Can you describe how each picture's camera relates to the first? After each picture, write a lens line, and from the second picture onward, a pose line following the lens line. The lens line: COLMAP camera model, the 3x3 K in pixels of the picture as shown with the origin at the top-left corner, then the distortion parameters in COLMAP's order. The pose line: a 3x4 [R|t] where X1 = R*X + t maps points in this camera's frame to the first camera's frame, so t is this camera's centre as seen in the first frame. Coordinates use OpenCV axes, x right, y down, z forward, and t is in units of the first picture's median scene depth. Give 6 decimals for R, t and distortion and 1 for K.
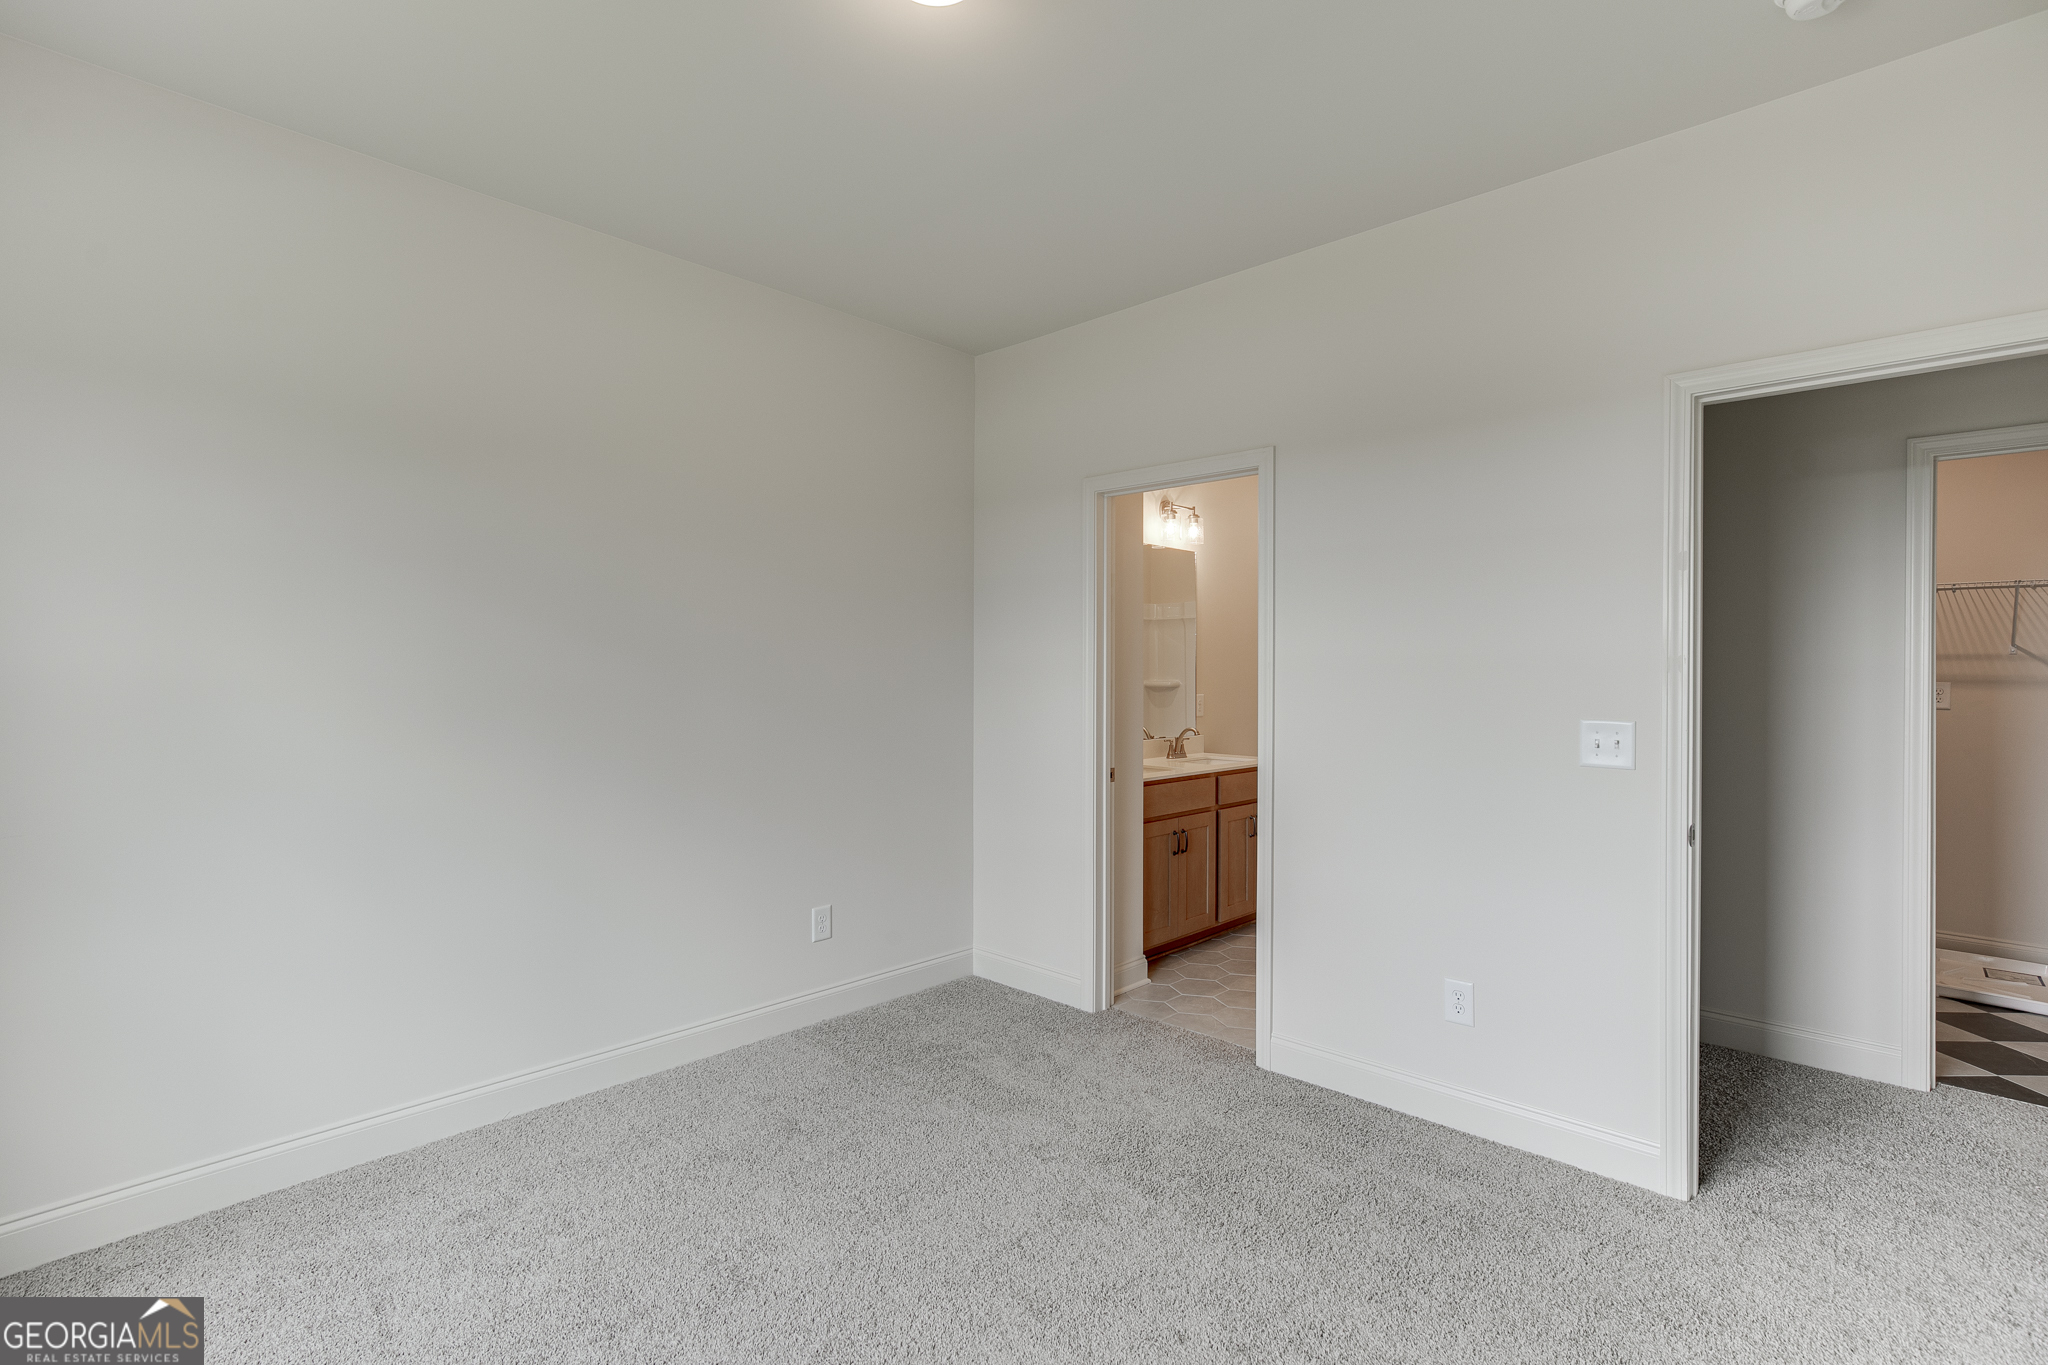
lens RADIAL K [[963.7, 0, 1023.9], [0, 963.7, 681.6], [0, 0, 1]] dist [-0.004094, 0.002834]
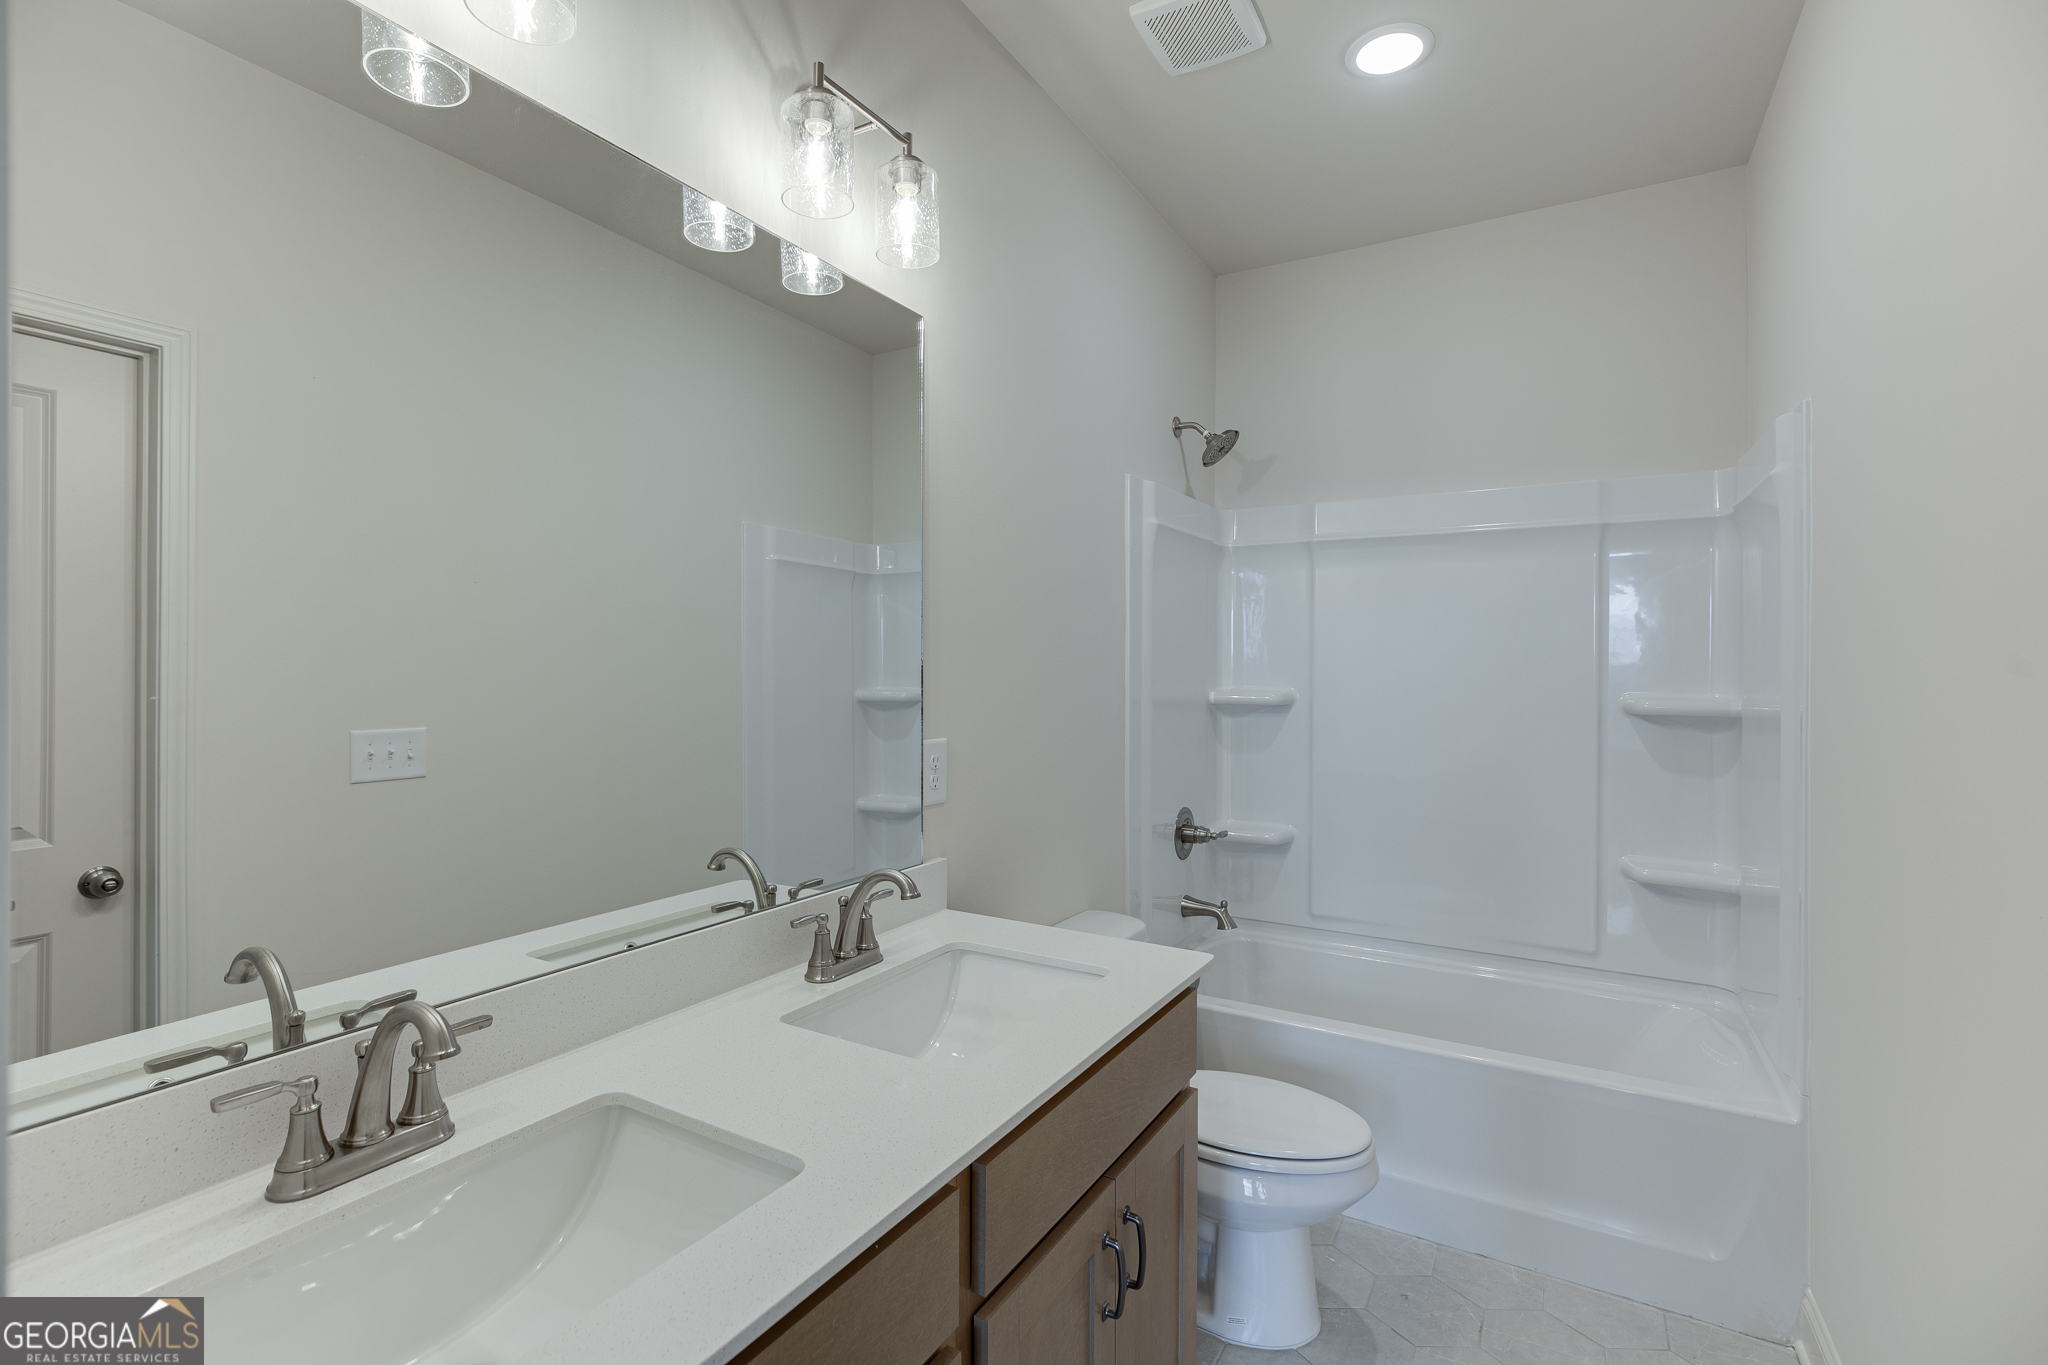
lens RADIAL K [[936.2, 0, 1013.7], [0, 936.2, 674.7], [0, 0, 1]] dist [-0.009558, 0.005193]
pose [[0.977970, 0.000248, 0.208745, 0.147576], [0.001250, 0.999974, -0.007046, -0.007455], [-0.208741, 0.007151, 0.977945, 0.704374]]
